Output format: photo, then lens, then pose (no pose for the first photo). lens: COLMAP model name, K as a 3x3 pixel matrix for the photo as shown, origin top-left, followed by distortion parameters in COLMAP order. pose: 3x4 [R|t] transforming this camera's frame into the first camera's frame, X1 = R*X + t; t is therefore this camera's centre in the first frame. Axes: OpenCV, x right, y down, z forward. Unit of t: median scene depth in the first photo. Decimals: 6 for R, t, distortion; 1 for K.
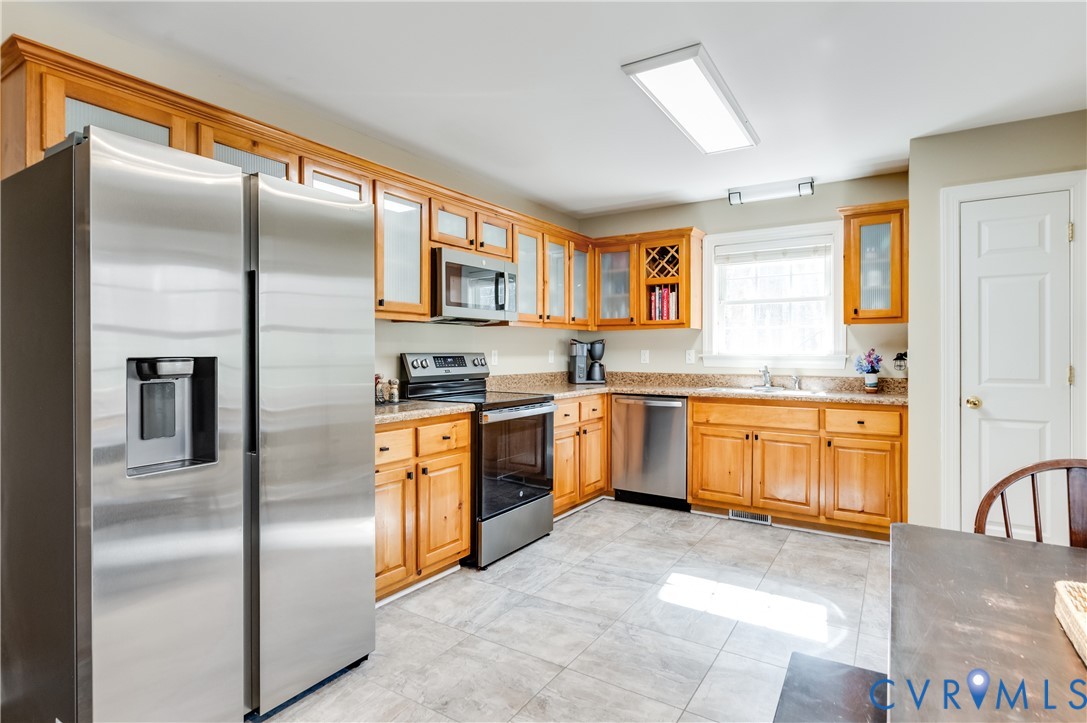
lens RADIAL K [[549.0, 0, 540.6], [0, 549.0, 356.0], [0, 0, 1]] dist [0.000391, -0.001011]
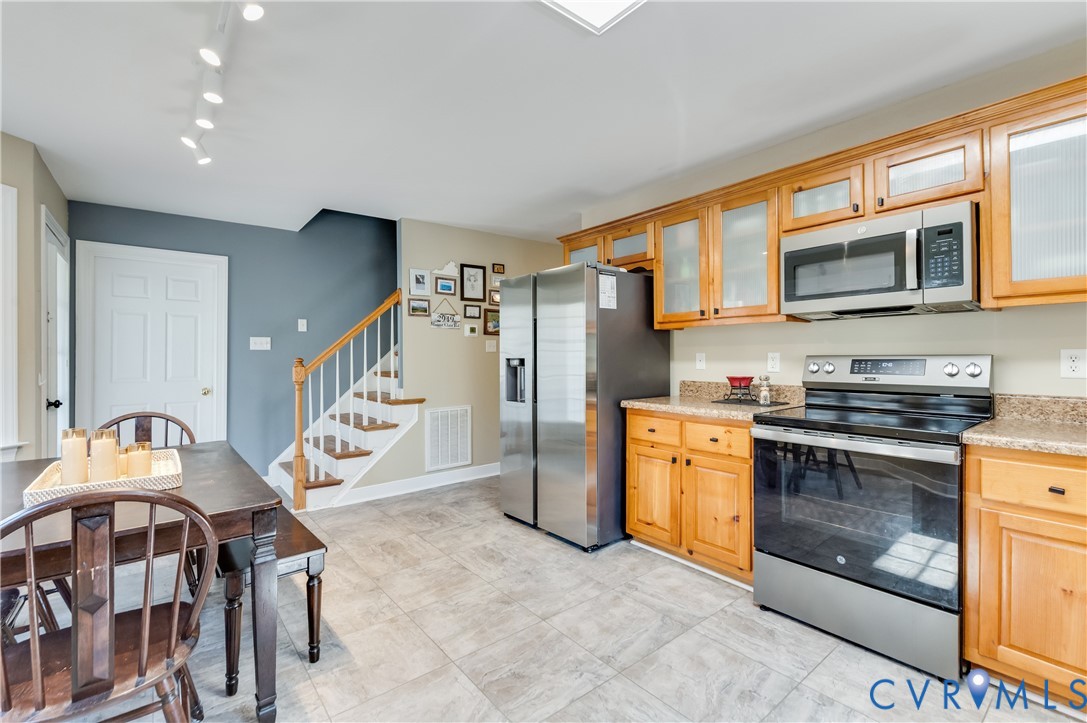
lens RADIAL K [[493.3, 0, 557.8], [0, 493.3, 353.2], [0, 0, 1]] dist [0.000143, -0.000003]
pose [[-0.300156, -0.000518, -0.953890, 0.591156], [0.000217, 1.000000, -0.000611, -0.007714], [0.953890, -0.000390, -0.300155, 0.753070]]
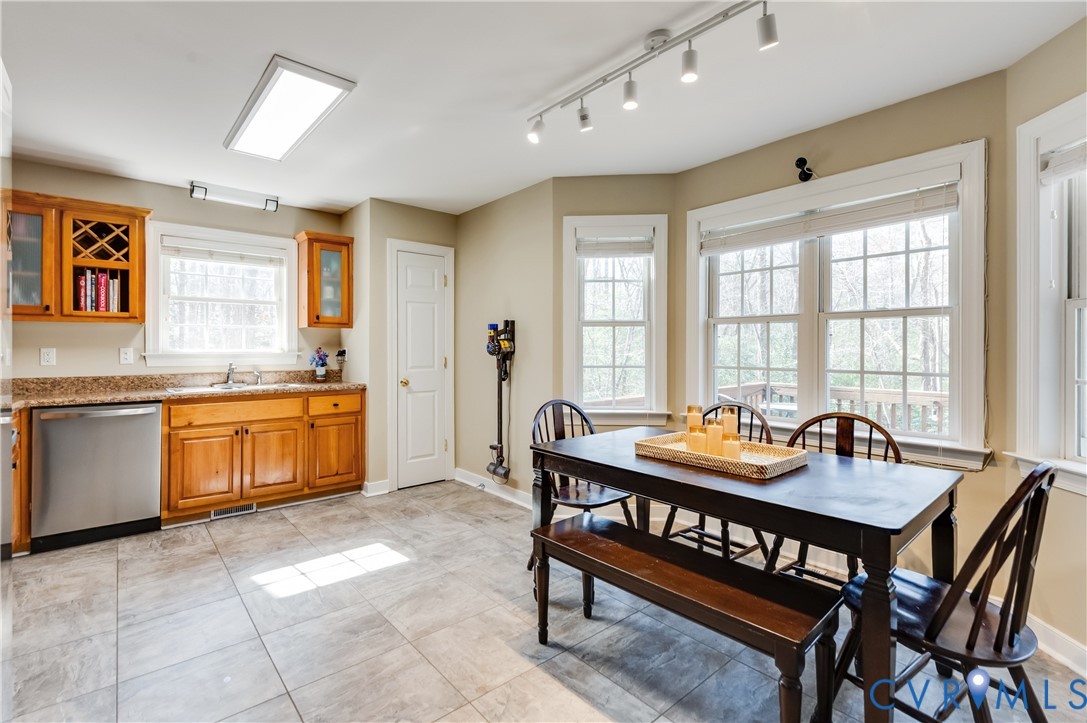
lens RADIAL K [[490.2, 0, 539.0], [0, 490.2, 347.6], [0, 0, 1]] dist [0.000463, -0.000639]
pose [[0.300130, 0.000617, 0.953898, -0.343258], [0.009621, 0.999947, -0.003674, -0.003483], [-0.953850, 0.010280, 0.300108, 0.190774]]
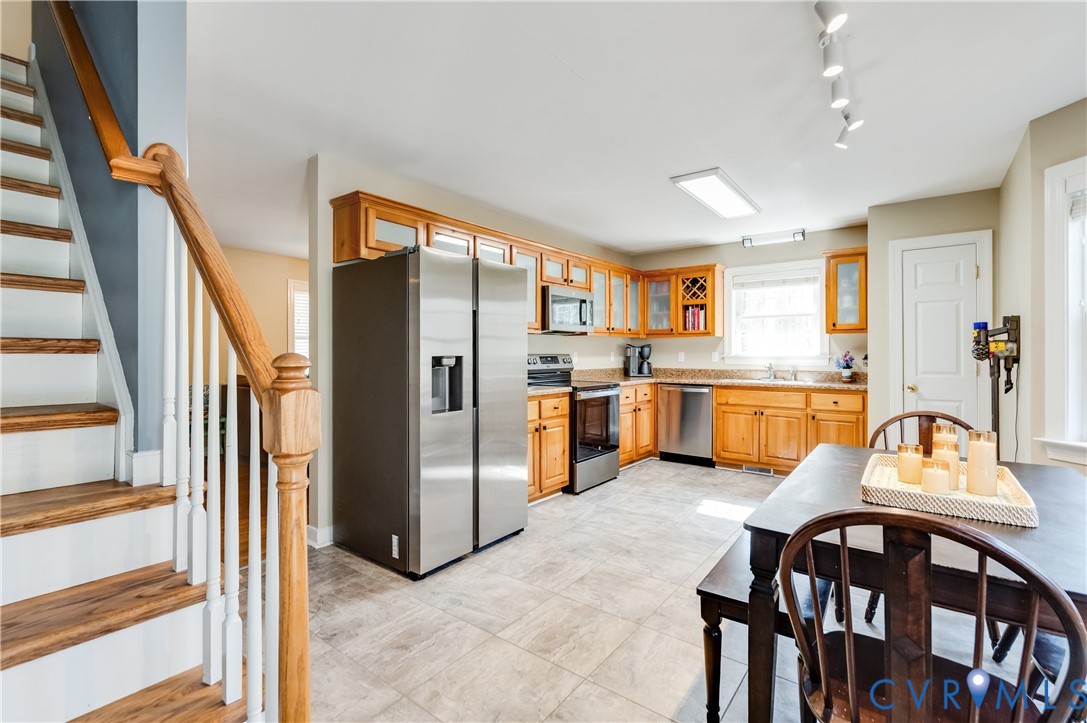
lens RADIAL K [[478.5, 0, 550.7], [0, 478.5, 353.7], [0, 0, 1]] dist [-0.001297, -0.000413]
pose [[0.997690, -0.000104, -0.067932, -0.071048], [-0.000393, 0.999973, -0.007294, 0.002532], [0.067931, 0.007304, 0.997663, -0.281377]]
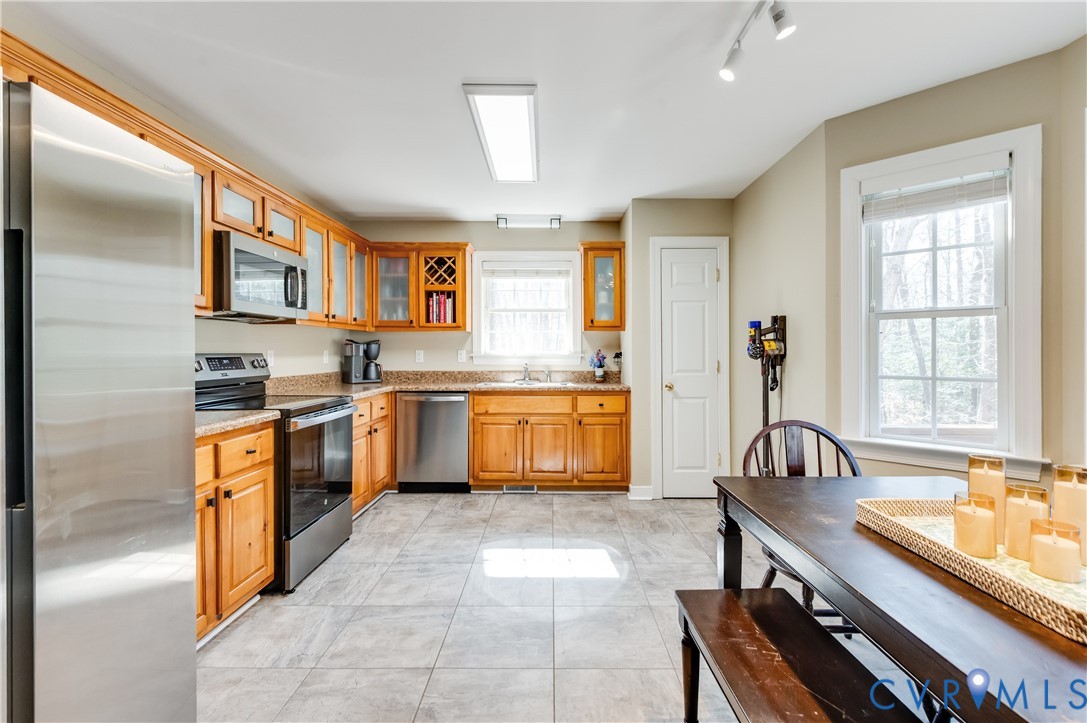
lens RADIAL K [[478.5, 0, 550.7], [0, 478.5, 353.7], [0, 0, 1]] dist [-0.001297, -0.000413]
pose [[0.842894, -0.002902, 0.538072, -0.134714], [0.004724, 0.999987, -0.002008, -0.001447], [-0.538059, 0.004234, 0.842897, 0.082675]]
